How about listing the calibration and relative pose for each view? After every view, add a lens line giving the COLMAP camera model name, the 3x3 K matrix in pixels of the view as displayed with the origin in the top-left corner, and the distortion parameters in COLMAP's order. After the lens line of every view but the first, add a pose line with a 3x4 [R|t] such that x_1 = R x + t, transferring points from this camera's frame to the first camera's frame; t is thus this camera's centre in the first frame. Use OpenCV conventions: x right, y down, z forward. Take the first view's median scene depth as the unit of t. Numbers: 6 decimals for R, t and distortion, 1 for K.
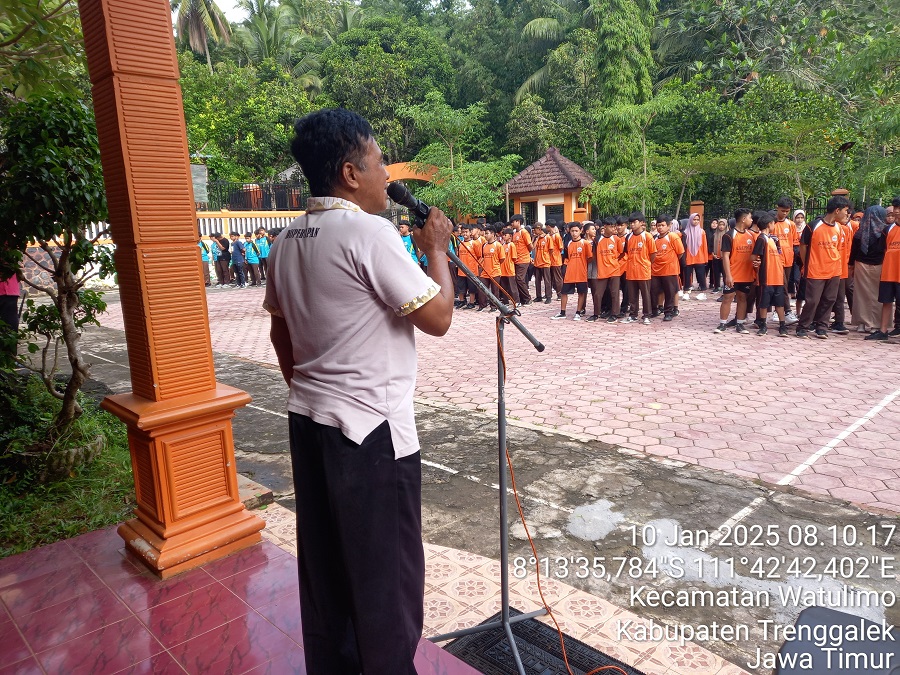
lens RADIAL K [[648.1, 0, 450.1], [0, 648.1, 338.3], [0, 0, 1]] dist [0.003479, -0.001231]
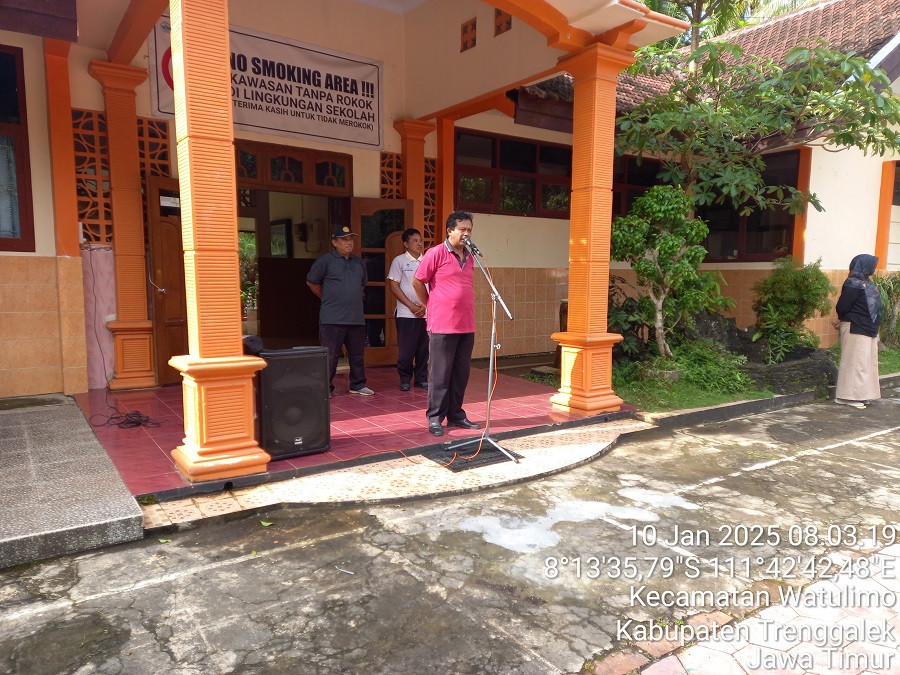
lens RADIAL K [[648.1, 0, 449.3], [0, 648.1, 339.5], [0, 0, 1]] dist [0.003479, -0.001231]
pose [[-0.170503, 0.144321, -0.974731, 1.319428], [-0.162655, 0.971523, 0.172299, -0.144997], [0.971839, 0.187922, -0.142173, 0.682371]]
